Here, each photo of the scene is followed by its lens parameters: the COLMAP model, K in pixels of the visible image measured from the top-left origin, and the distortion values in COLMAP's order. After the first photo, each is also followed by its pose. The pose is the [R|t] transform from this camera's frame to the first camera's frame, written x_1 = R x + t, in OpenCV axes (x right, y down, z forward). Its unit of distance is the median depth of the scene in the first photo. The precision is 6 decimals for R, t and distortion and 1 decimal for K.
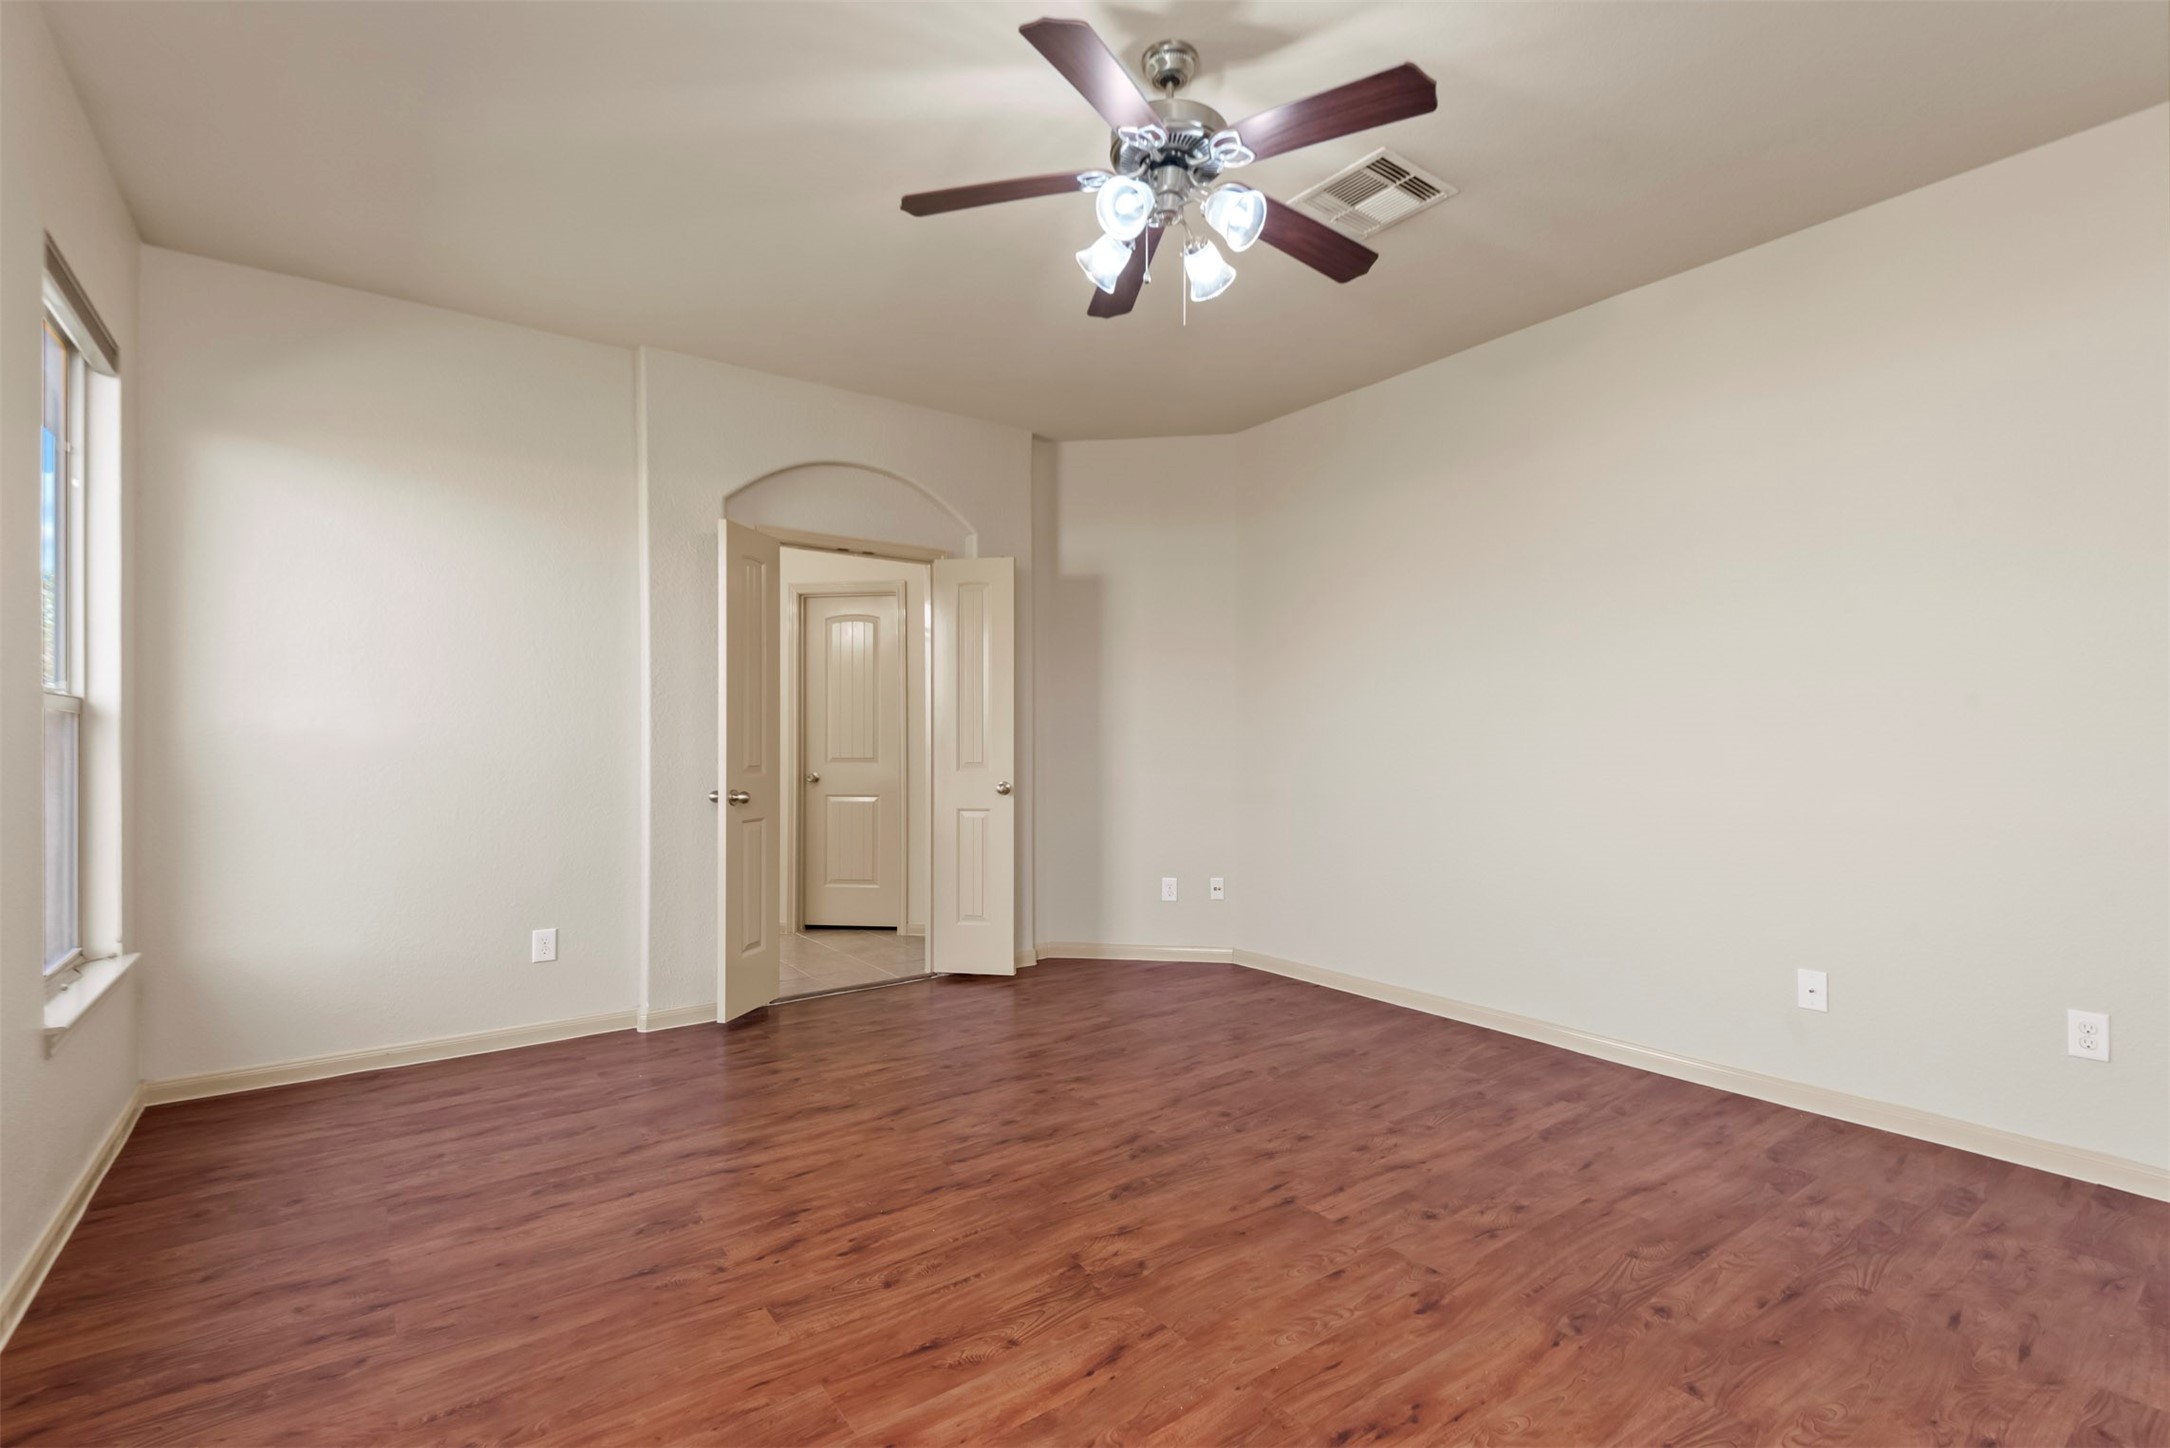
lens RADIAL K [[984.6, 0, 1098.1], [0, 984.6, 733.9], [0, 0, 1]] dist [0.026471, -0.017995]
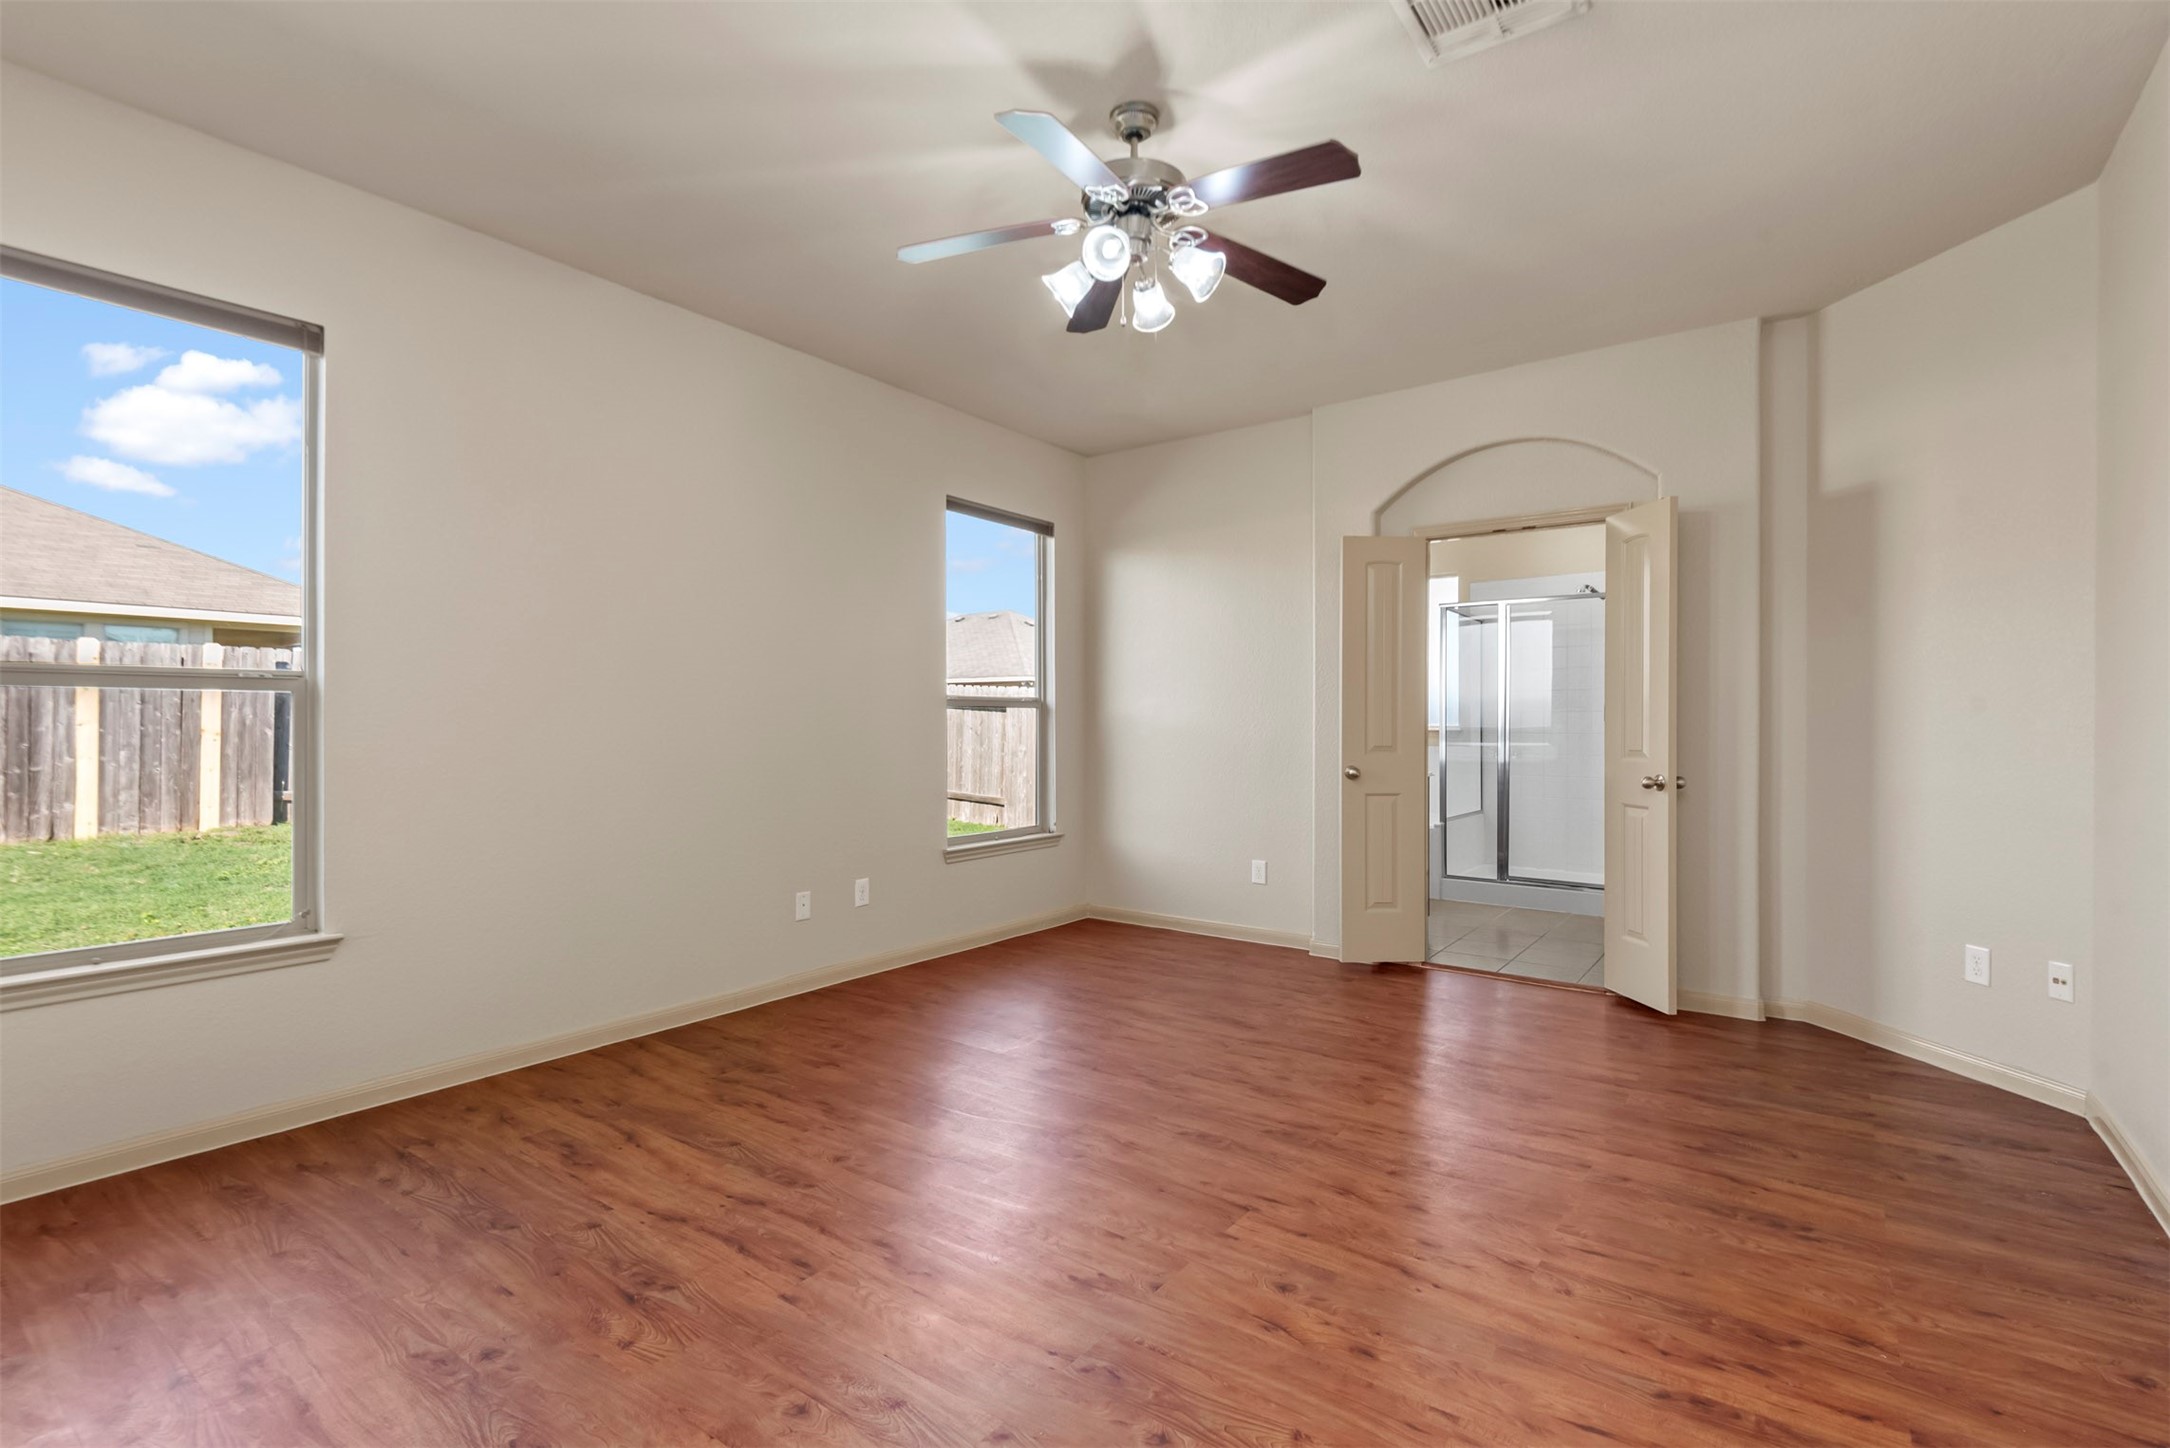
lens RADIAL K [[994.1, 0, 1085.0], [0, 994.1, 724.0], [0, 0, 1]] dist [0.025054, -0.018352]
pose [[0.290794, 0.001041, -0.956785, 0.900247], [0.003075, 0.999993, 0.002022, 0.005188], [0.956781, -0.003530, 0.290789, 0.487627]]
